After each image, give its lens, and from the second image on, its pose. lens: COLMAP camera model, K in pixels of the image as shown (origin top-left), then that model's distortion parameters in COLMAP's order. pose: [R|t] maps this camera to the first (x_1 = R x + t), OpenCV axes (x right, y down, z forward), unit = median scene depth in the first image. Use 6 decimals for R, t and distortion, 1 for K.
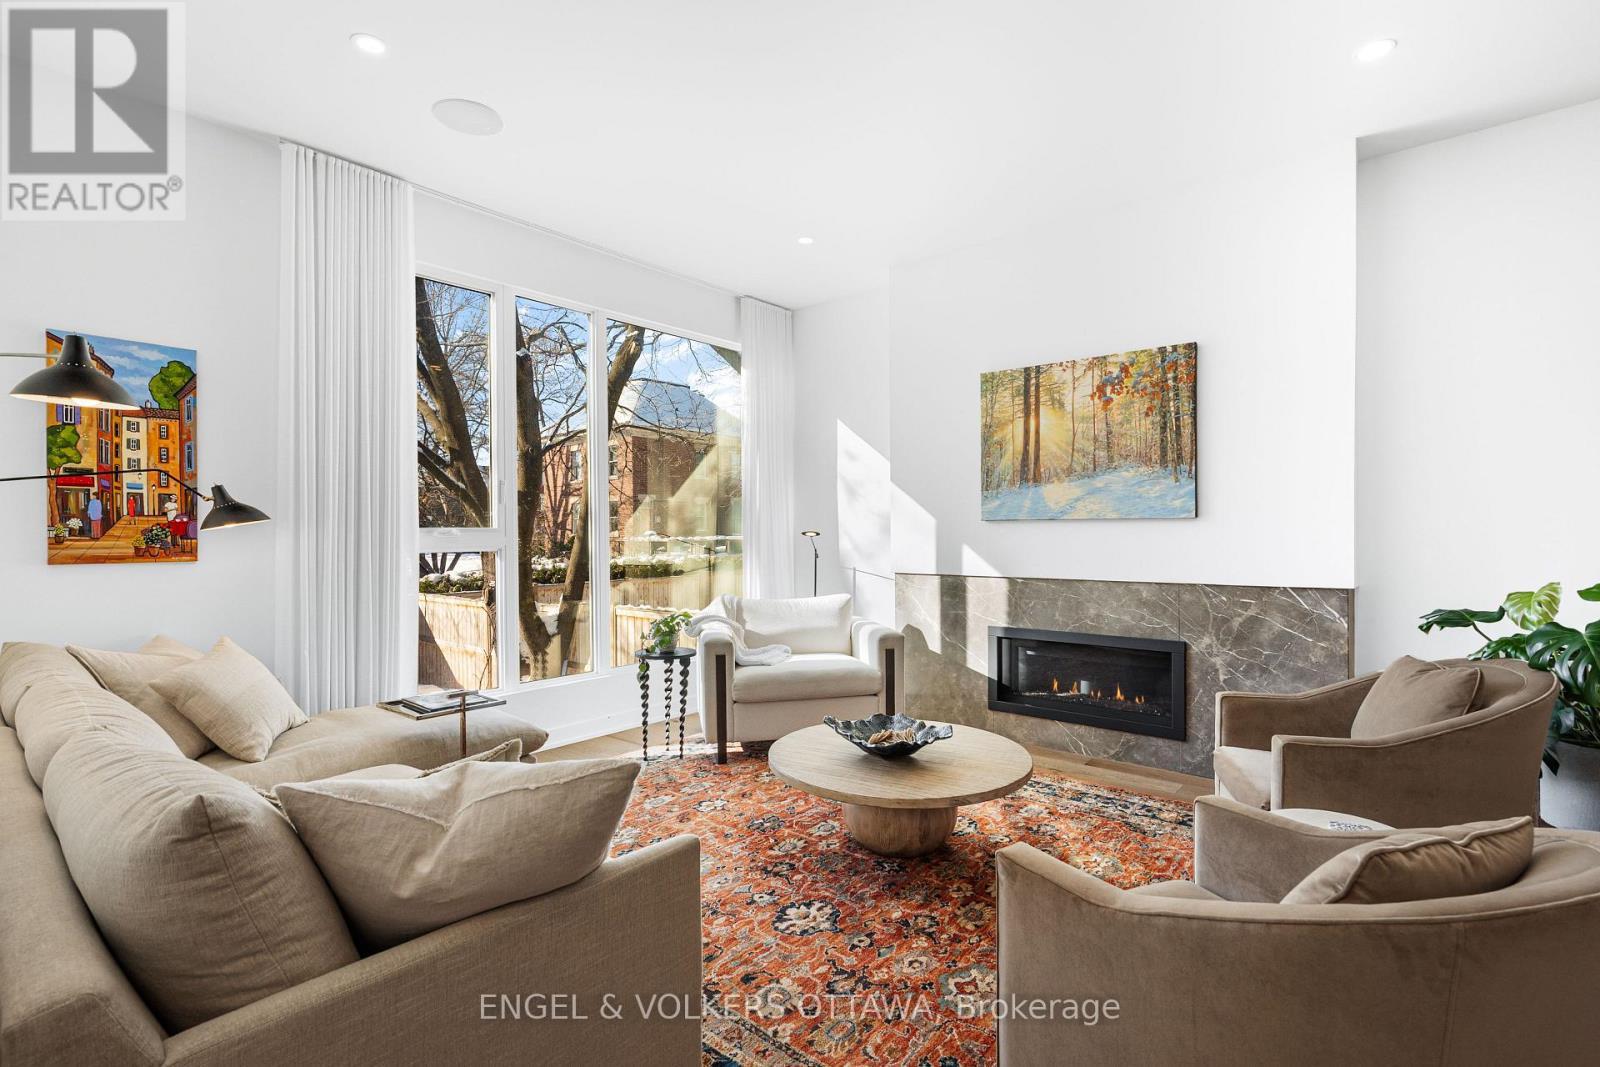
lens RADIAL K [[737.2, 0, 788.8], [0, 737.2, 533.8], [0, 0, 1]] dist [-0.001637, 0.001171]
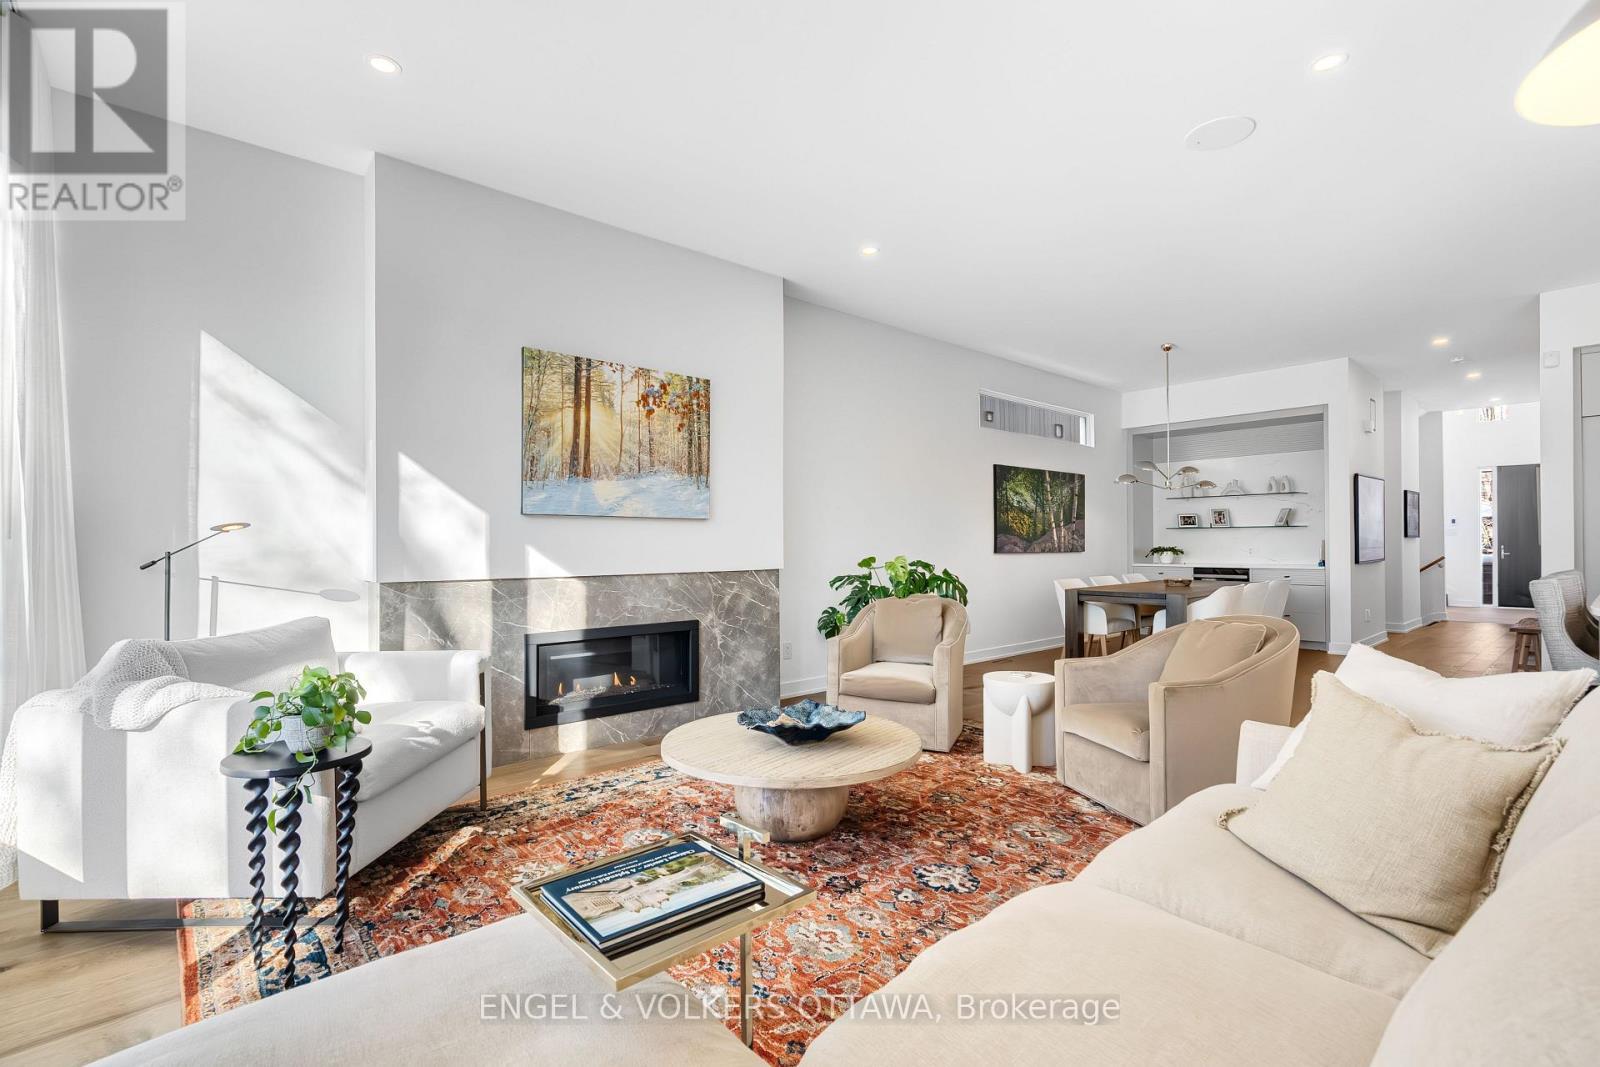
lens RADIAL K [[737.2, 0, 796.3], [0, 737.2, 539.8], [0, 0, 1]] dist [-0.001637, 0.001171]
pose [[0.144878, 0.011970, 0.989377, -0.659736], [0.007205, 0.999888, -0.013152, 0.030741], [-0.989423, 0.009034, 0.144775, 0.659248]]
